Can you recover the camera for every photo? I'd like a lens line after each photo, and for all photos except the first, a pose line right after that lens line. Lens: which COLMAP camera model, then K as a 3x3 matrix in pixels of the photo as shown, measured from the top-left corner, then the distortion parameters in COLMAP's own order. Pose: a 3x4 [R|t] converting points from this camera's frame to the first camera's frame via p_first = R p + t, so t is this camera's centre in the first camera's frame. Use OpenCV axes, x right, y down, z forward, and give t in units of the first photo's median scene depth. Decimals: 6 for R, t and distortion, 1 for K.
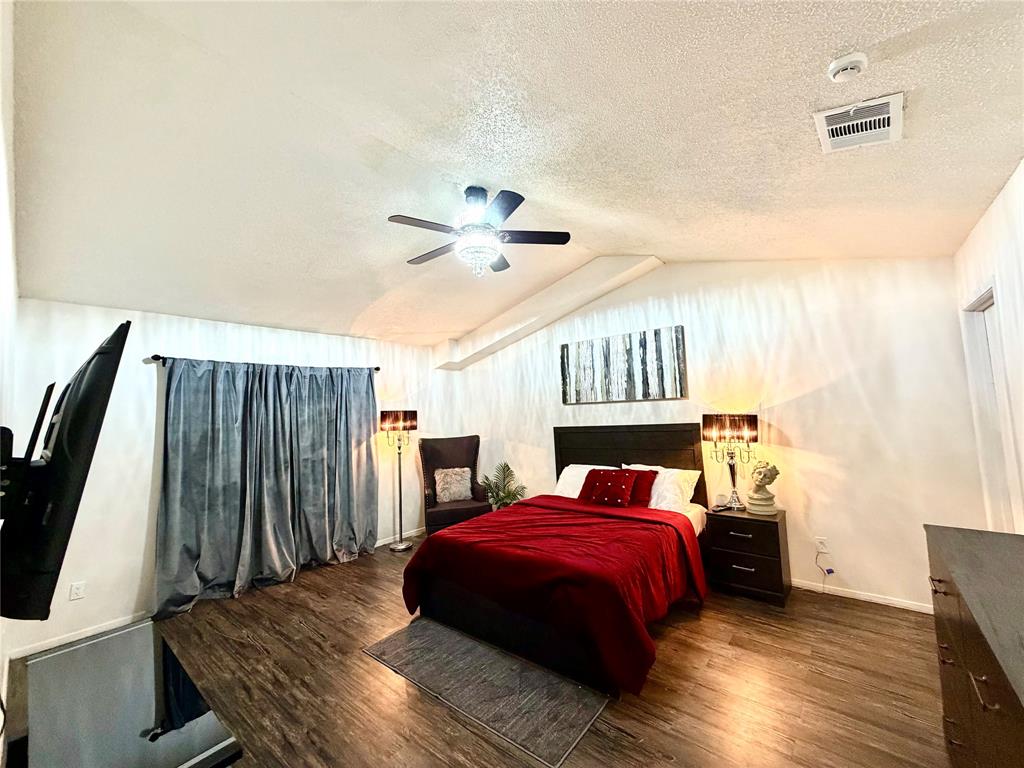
lens RADIAL K [[410.0, 0, 510.0], [0, 410.0, 382.8], [0, 0, 1]] dist [0.000653, 0.000495]
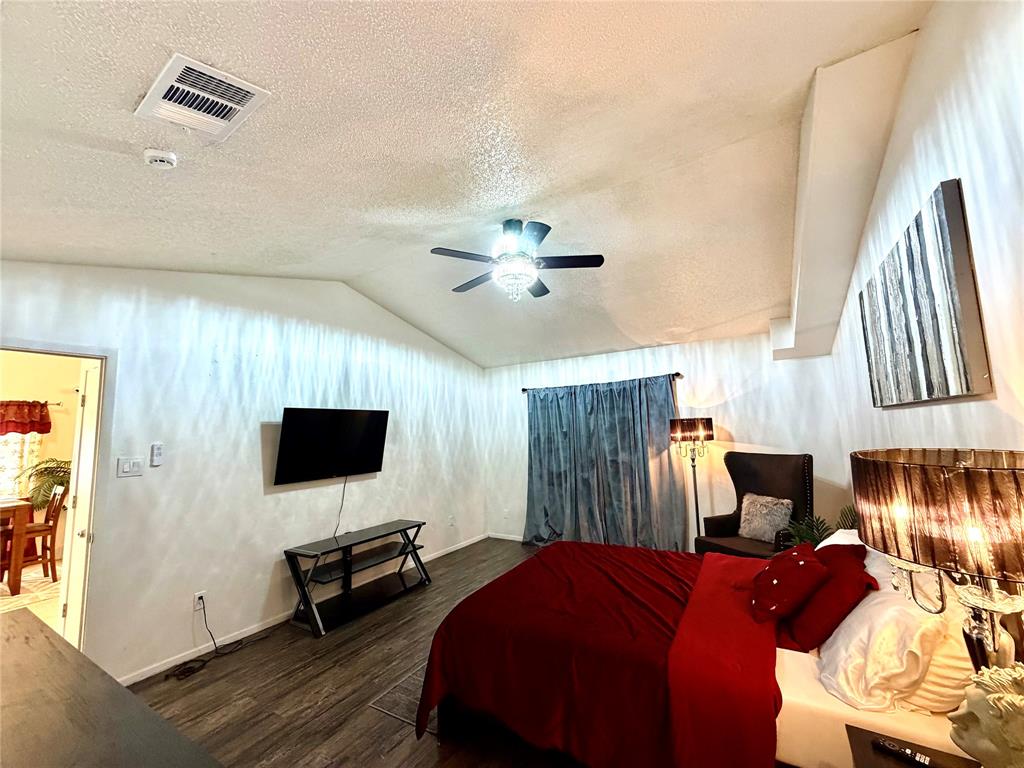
lens RADIAL K [[410.0, 0, 510.0], [0, 410.0, 382.8], [0, 0, 1]] dist [0.000653, 0.000495]
pose [[0.150773, -0.079031, -0.985404, 0.619591], [0.097413, 0.993136, -0.064747, 0.011078], [0.983757, -0.086229, 0.157437, 0.519913]]
